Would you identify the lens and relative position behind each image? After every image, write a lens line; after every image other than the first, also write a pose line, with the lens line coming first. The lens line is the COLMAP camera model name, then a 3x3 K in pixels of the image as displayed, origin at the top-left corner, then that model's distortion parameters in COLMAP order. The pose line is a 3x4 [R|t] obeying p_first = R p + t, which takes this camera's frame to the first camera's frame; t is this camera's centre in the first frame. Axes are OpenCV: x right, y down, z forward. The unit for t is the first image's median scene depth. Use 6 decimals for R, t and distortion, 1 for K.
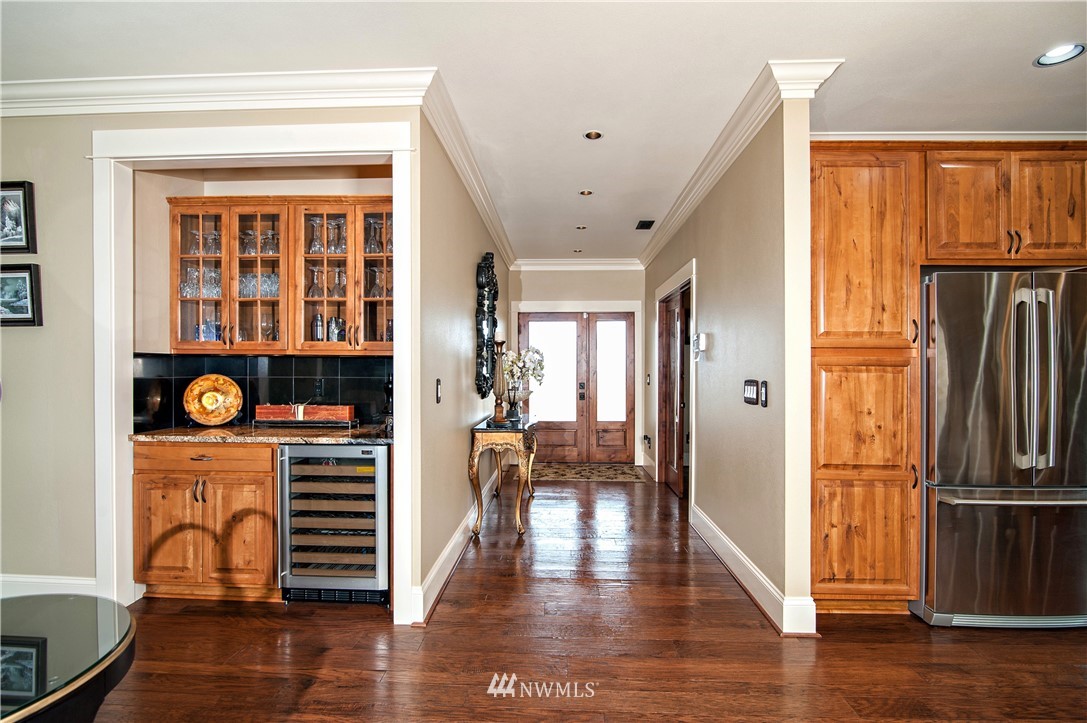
lens RADIAL K [[521.2, 0, 542.4], [0, 521.2, 370.5], [0, 0, 1]] dist [0.001165, -0.000480]
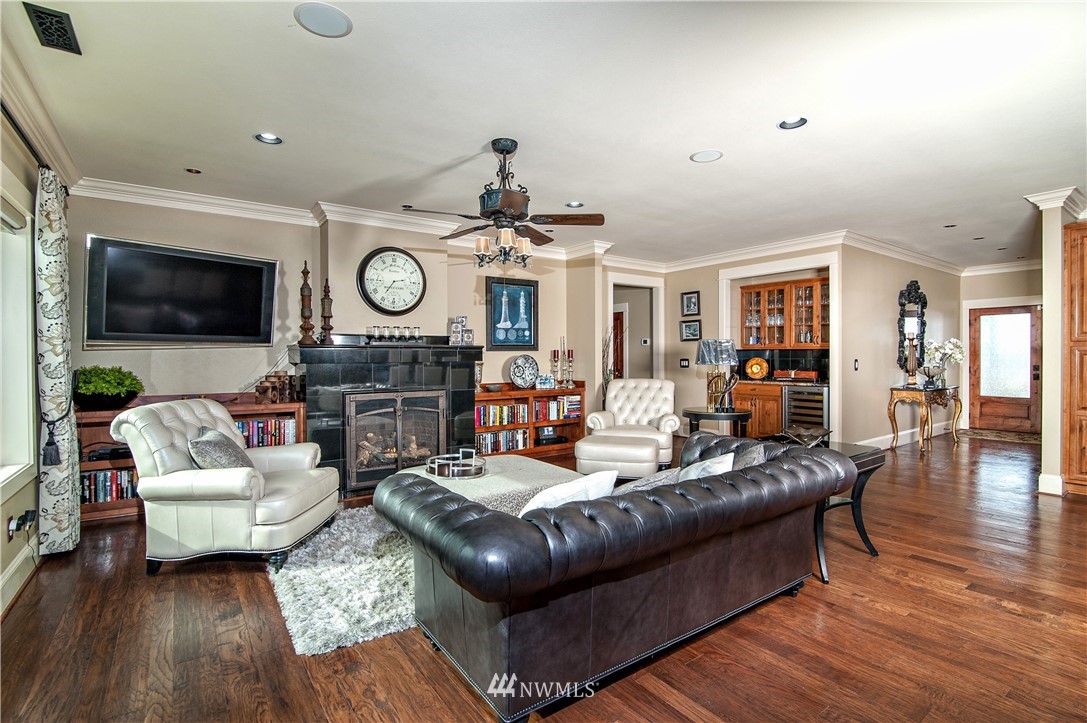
lens RADIAL K [[521.2, 0, 540.8], [0, 521.2, 362.6], [0, 0, 1]] dist [0.001165, -0.000480]
pose [[0.608418, 0.003708, -0.793608, 0.694235], [0.001048, 0.999984, 0.005476, 0.017505], [0.793616, -0.004164, 0.608405, -1.301788]]
